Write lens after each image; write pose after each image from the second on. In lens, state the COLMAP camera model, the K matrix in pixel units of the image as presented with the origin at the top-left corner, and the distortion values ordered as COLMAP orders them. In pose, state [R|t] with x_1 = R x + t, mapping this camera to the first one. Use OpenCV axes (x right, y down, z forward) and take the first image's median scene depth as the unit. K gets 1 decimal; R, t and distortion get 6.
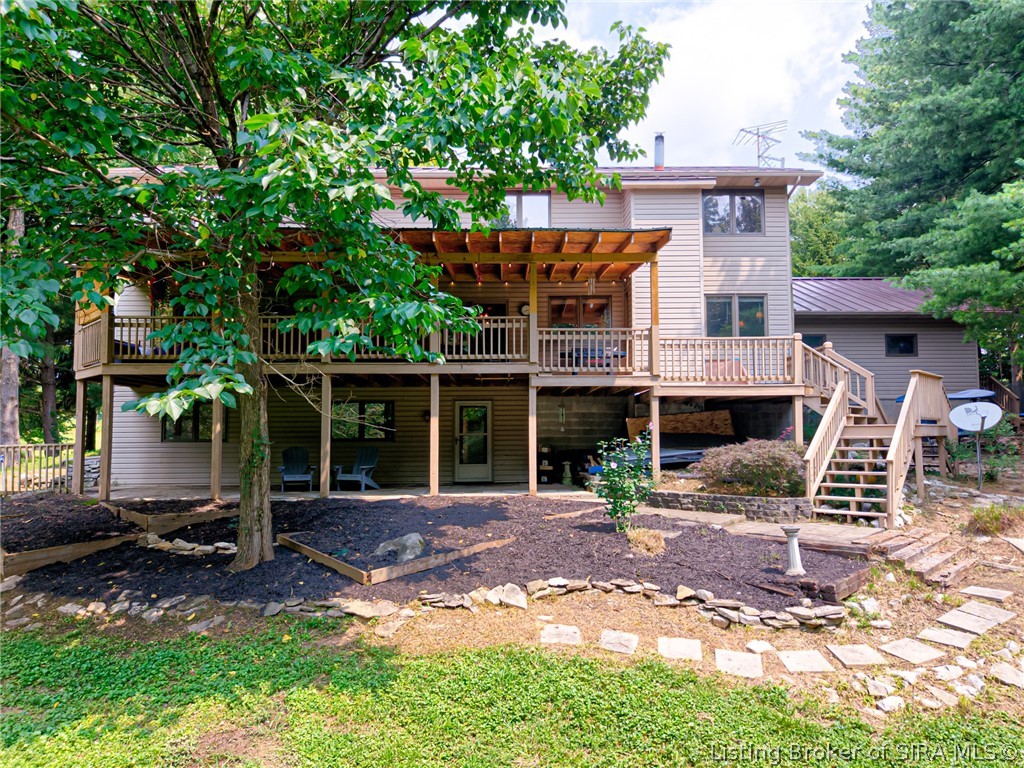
lens RADIAL K [[703.8, 0, 508.3], [0, 703.8, 387.4], [0, 0, 1]] dist [0.008869, 0.002392]
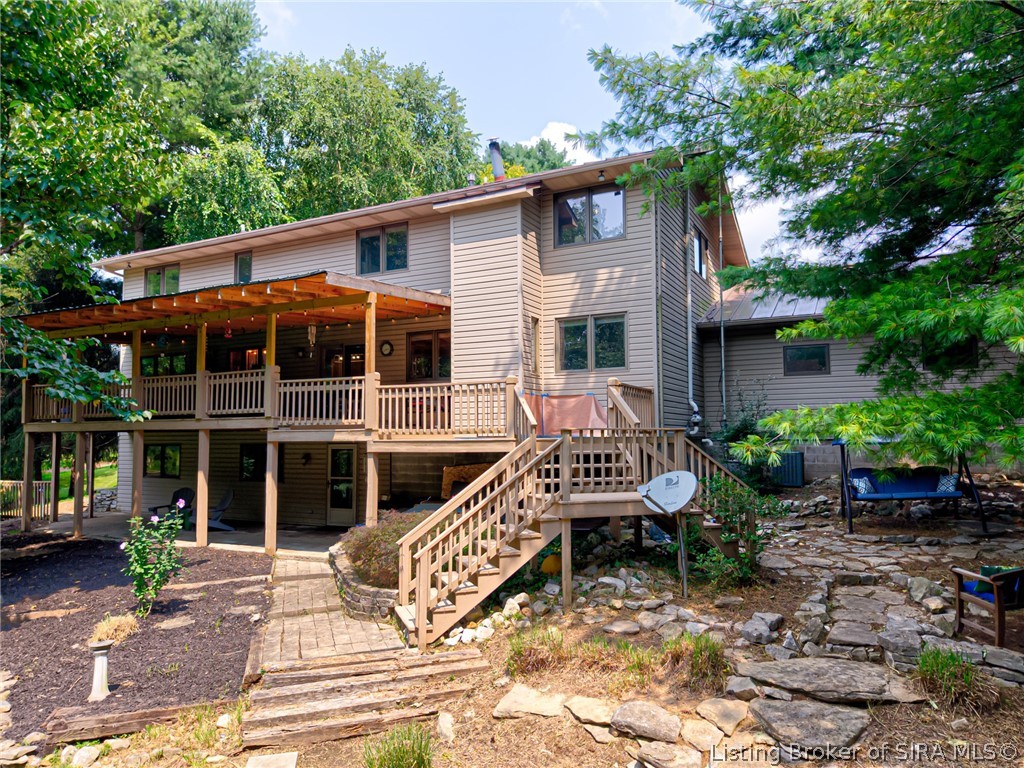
lens RADIAL K [[703.8, 0, 508.3], [0, 703.8, 387.4], [0, 0, 1]] dist [0.008869, 0.002392]
pose [[0.873999, -0.034583, -0.484696, 0.742776], [0.034555, 0.999362, -0.008996, -0.051768], [0.484698, -0.008886, 0.874636, 0.277413]]
